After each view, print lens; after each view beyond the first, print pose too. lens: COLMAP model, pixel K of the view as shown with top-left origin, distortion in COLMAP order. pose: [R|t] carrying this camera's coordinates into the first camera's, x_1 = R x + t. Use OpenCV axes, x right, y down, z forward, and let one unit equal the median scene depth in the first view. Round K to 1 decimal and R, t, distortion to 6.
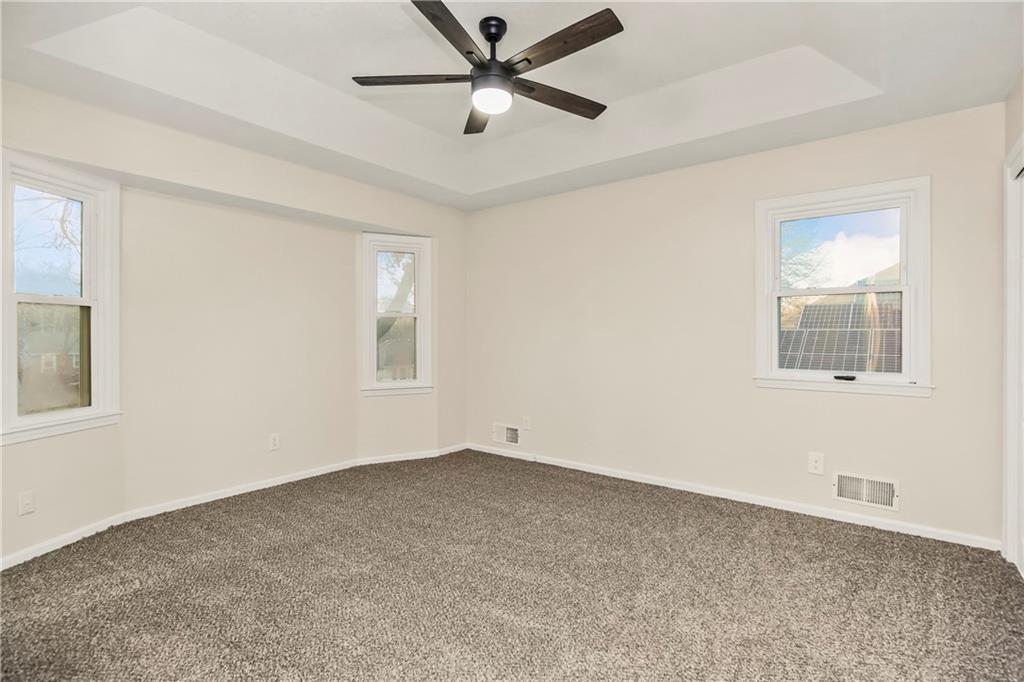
lens RADIAL K [[466.9, 0, 513.4], [0, 466.9, 336.9], [0, 0, 1]] dist [0.001469, -0.000263]
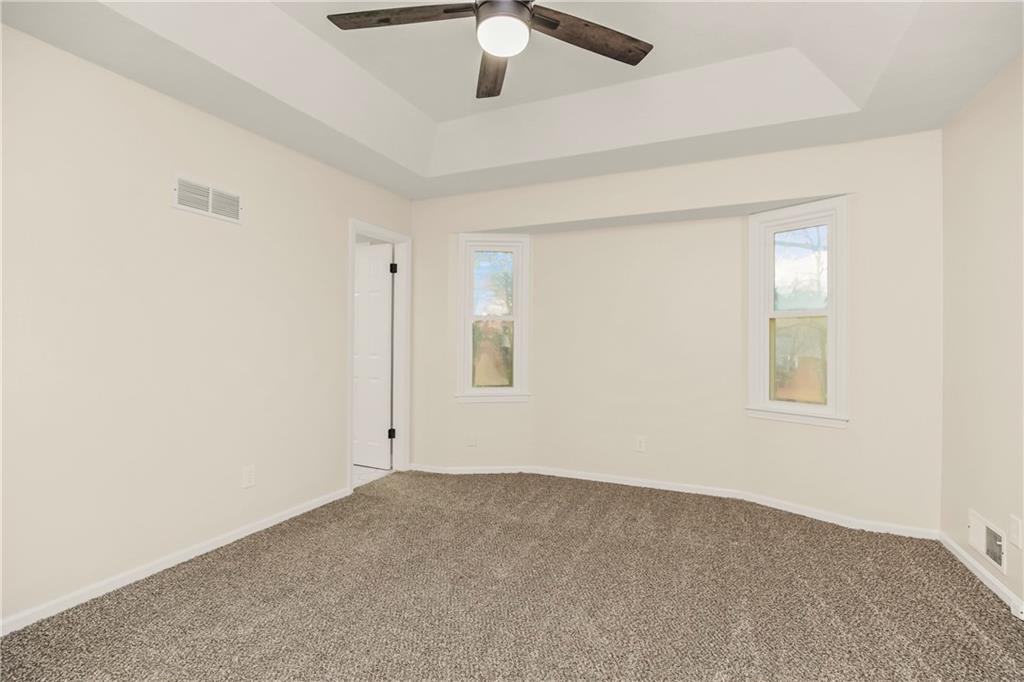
lens RADIAL K [[466.9, 0, 514.0], [0, 466.9, 340.3], [0, 0, 1]] dist [0.001469, -0.000263]
pose [[0.274126, 0.008164, -0.961659, 0.509277], [-0.002009, 0.999967, 0.007916, -0.012748], [0.961692, -0.000238, 0.274133, 0.580809]]
